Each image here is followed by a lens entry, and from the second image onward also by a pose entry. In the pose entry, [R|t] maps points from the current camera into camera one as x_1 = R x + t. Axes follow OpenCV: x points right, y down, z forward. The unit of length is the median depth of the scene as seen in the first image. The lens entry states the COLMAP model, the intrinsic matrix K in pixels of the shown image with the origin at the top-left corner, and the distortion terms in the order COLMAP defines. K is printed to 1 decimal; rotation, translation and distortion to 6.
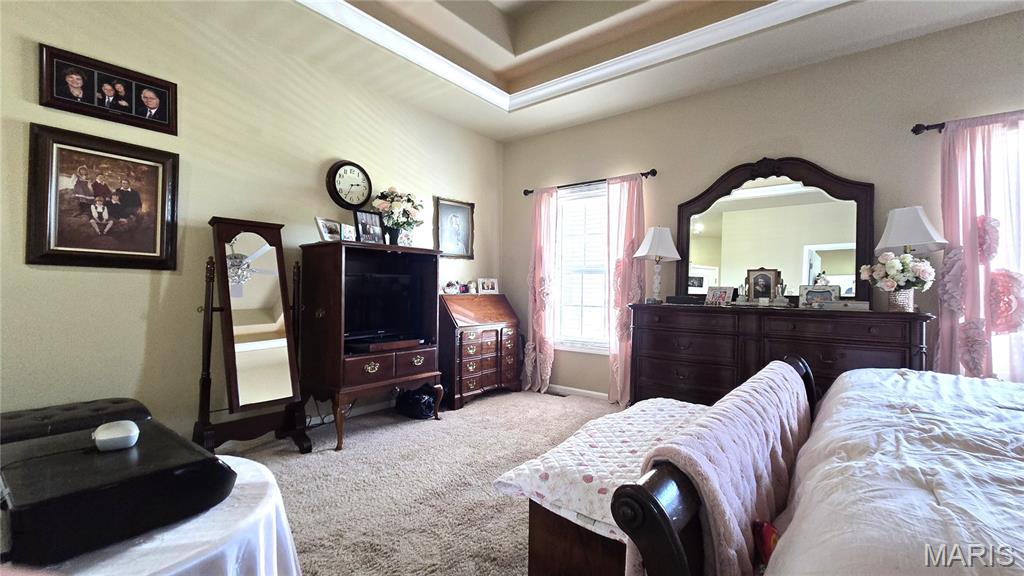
lens RADIAL K [[432.8, 0, 512.0], [0, 432.8, 288.0], [0, 0, 1]] dist [0.002776, 0.000164]
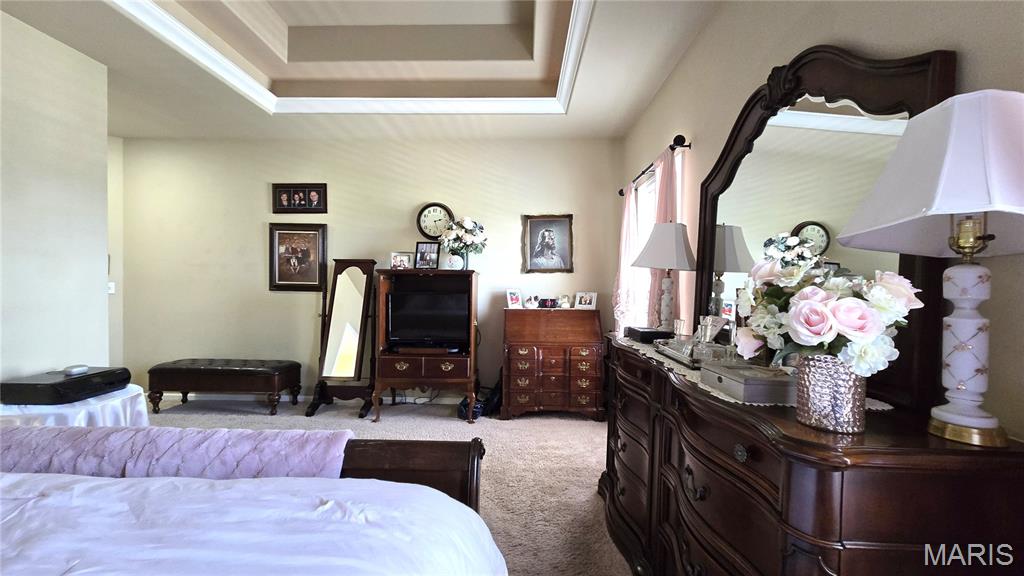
lens RADIAL K [[418.3, 0, 512.0], [0, 418.3, 288.0], [0, 0, 1]] dist [-0.000516, 0.000007]
pose [[0.610786, -0.002747, -0.791791, 0.920094], [0.000081, 0.999994, -0.003407, -0.046843], [0.791796, 0.002017, 0.610783, 0.534007]]
